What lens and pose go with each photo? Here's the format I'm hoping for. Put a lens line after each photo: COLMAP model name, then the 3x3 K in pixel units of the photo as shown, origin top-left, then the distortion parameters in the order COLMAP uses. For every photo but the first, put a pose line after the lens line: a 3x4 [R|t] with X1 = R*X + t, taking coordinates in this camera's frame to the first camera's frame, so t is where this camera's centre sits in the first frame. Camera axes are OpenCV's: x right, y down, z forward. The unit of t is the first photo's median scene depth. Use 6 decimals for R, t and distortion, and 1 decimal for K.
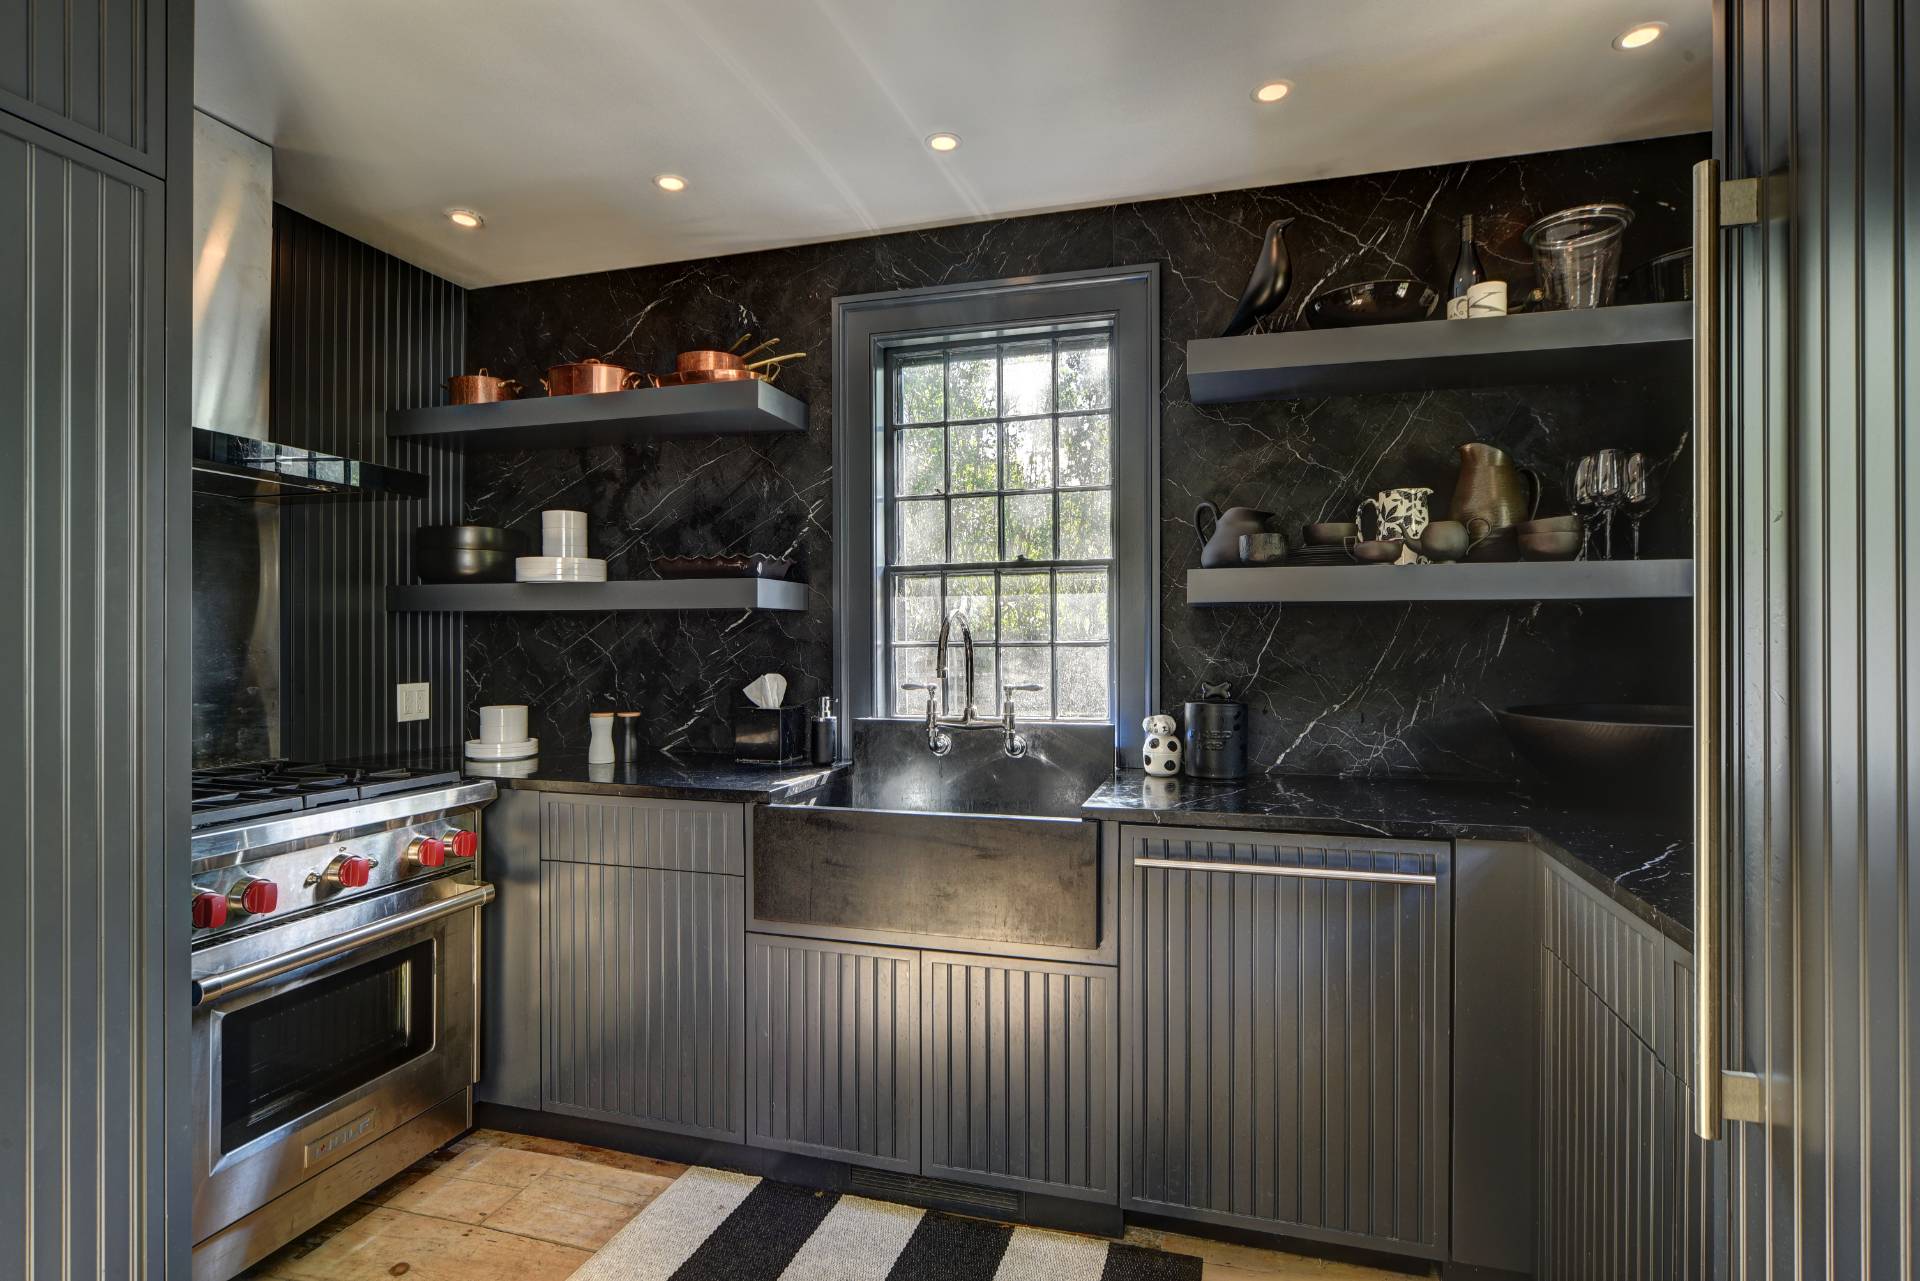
lens RADIAL K [[964.0, 0, 959.7], [0, 964.0, 643.6], [0, 0, 1]] dist [-0.001441, -0.000029]
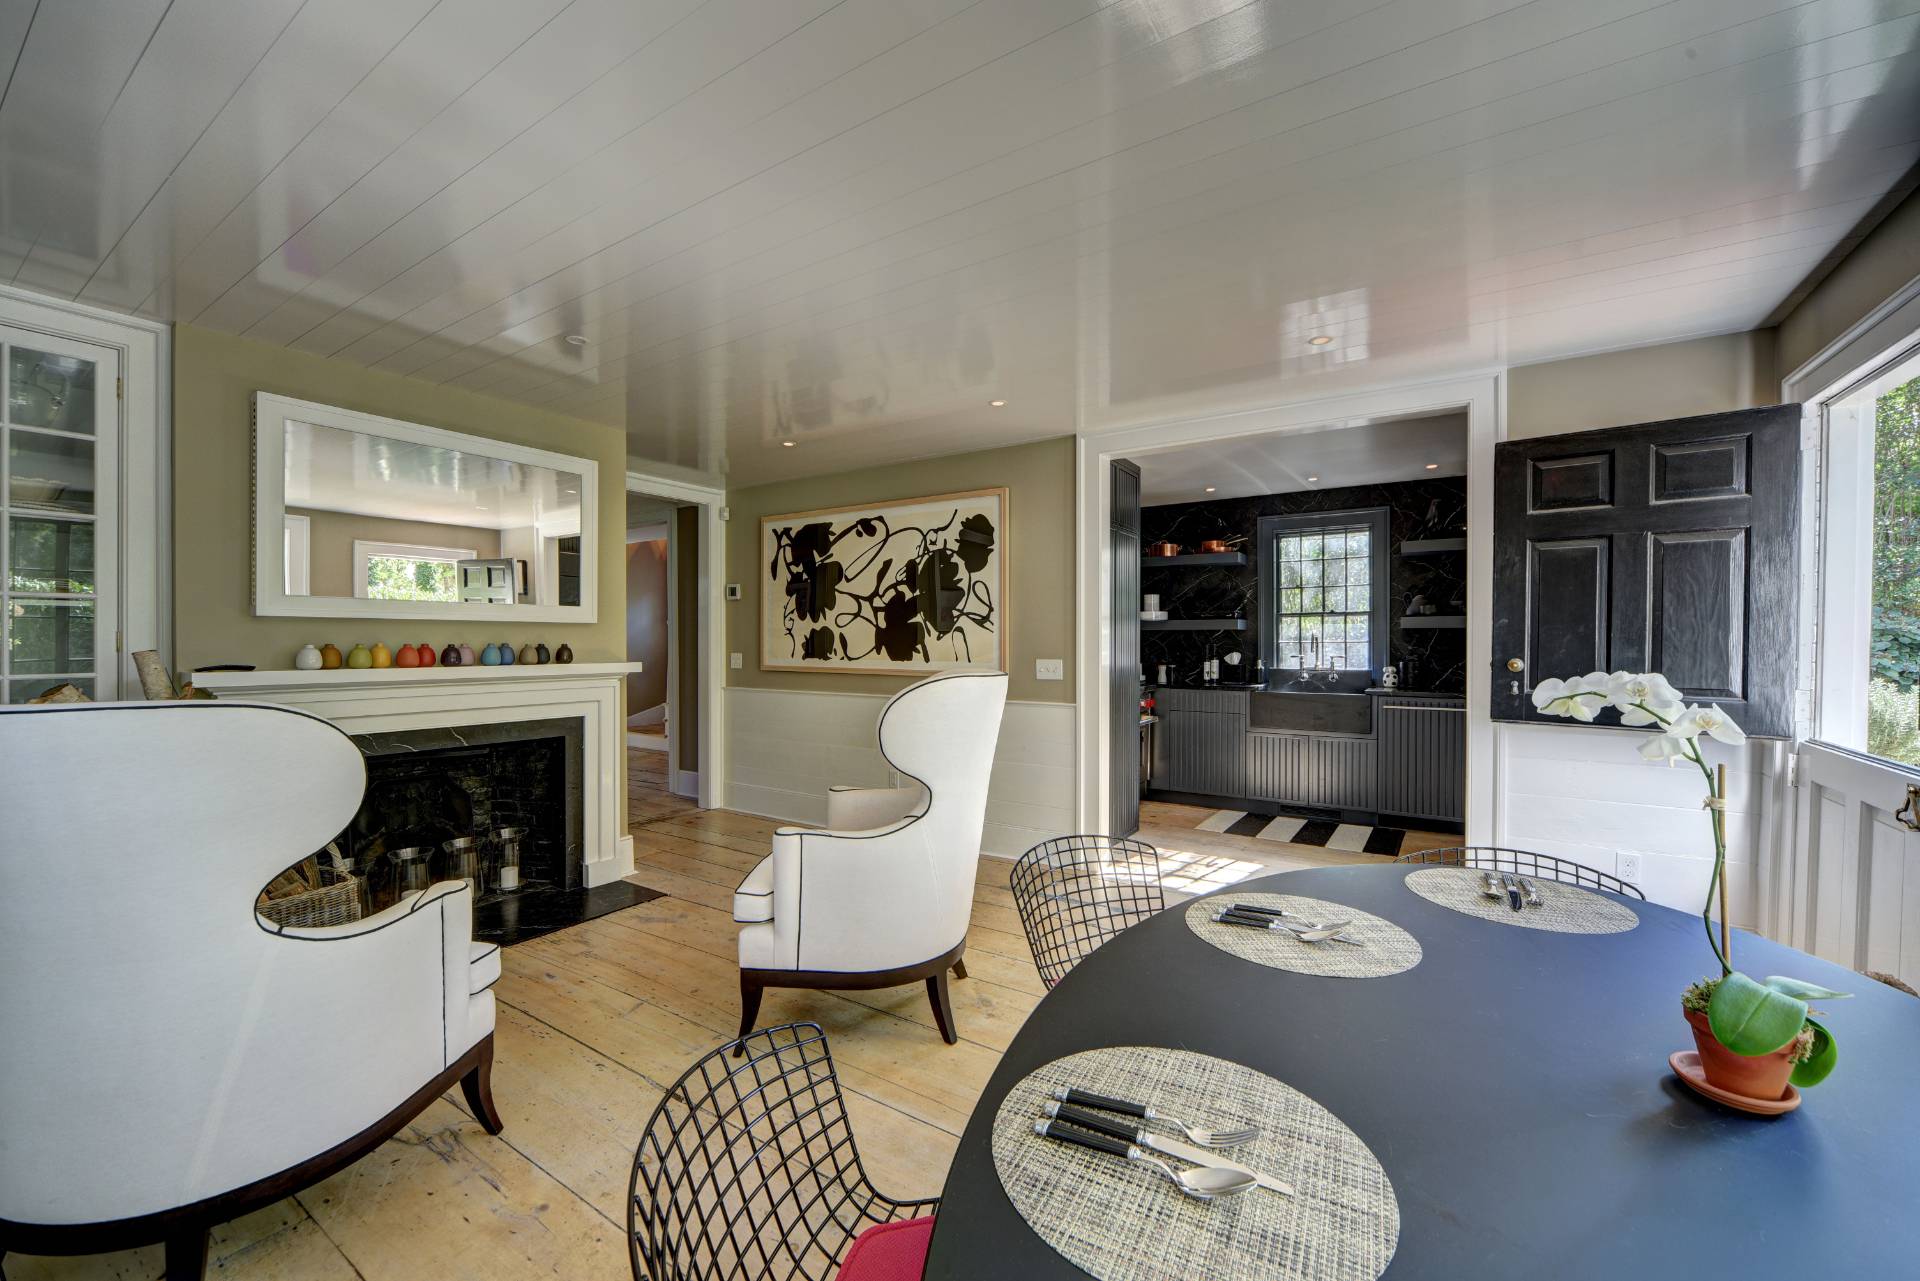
lens RADIAL K [[755.8, 0, 959.9], [0, 755.8, 639.2], [0, 0, 1]] dist [0.000487, -0.000005]
pose [[0.957171, -0.000546, -0.289522, -0.330612], [0.002529, 0.999976, 0.006475, -0.023497], [0.289511, -0.006929, 0.957150, -1.380364]]
